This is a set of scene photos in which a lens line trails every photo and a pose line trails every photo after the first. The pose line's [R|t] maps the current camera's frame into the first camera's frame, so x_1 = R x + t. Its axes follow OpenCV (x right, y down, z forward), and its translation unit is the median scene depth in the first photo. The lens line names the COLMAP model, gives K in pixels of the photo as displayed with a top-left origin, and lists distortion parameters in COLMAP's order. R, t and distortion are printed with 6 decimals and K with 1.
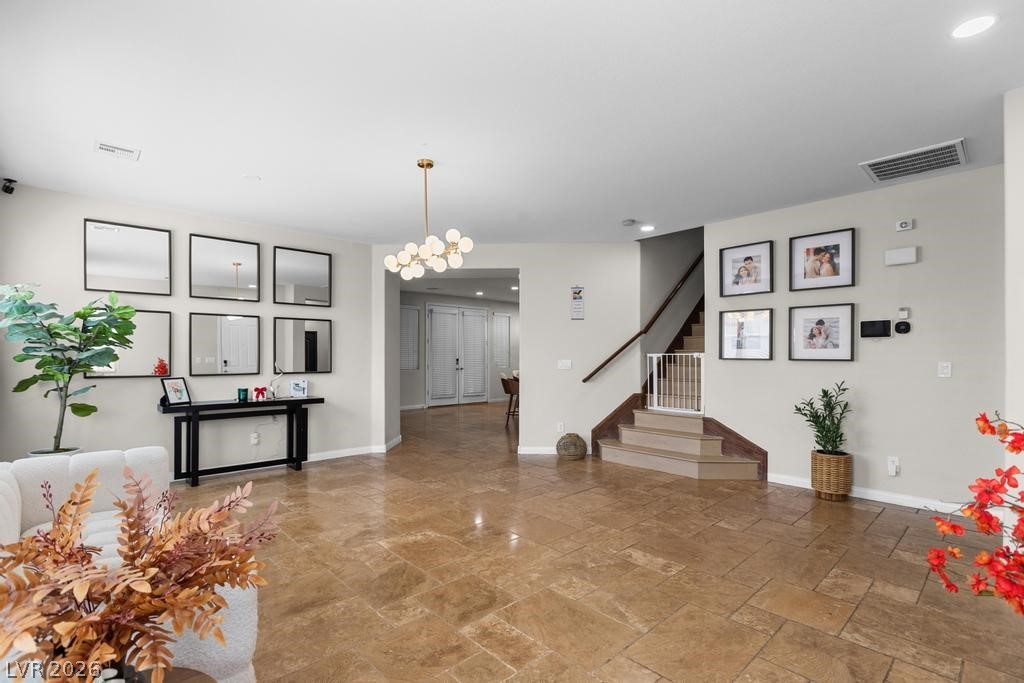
lens RADIAL K [[472.8, 0, 518.3], [0, 472.8, 350.9], [0, 0, 1]] dist [-0.003705, -0.000208]
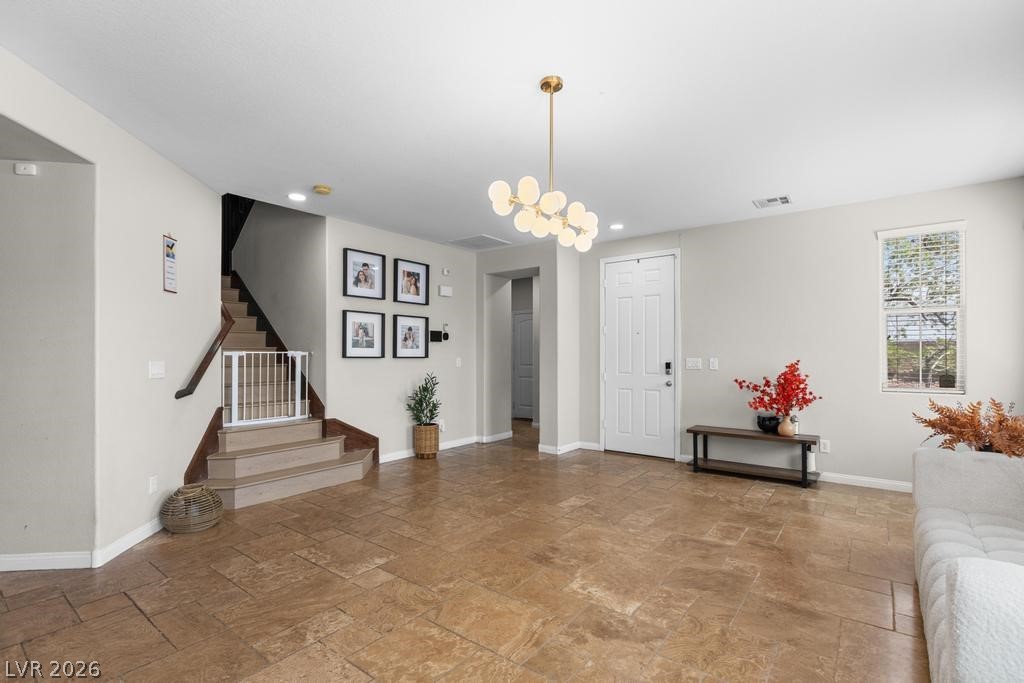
lens RADIAL K [[467.9, 0, 513.4], [0, 467.9, 340.1], [0, 0, 1]] dist [-0.004244, -0.000519]
pose [[-0.153490, 0.030105, 0.987692, -0.716755], [-0.008735, 0.999455, -0.031821, 0.010981], [-0.988112, -0.013511, -0.153143, 0.940598]]
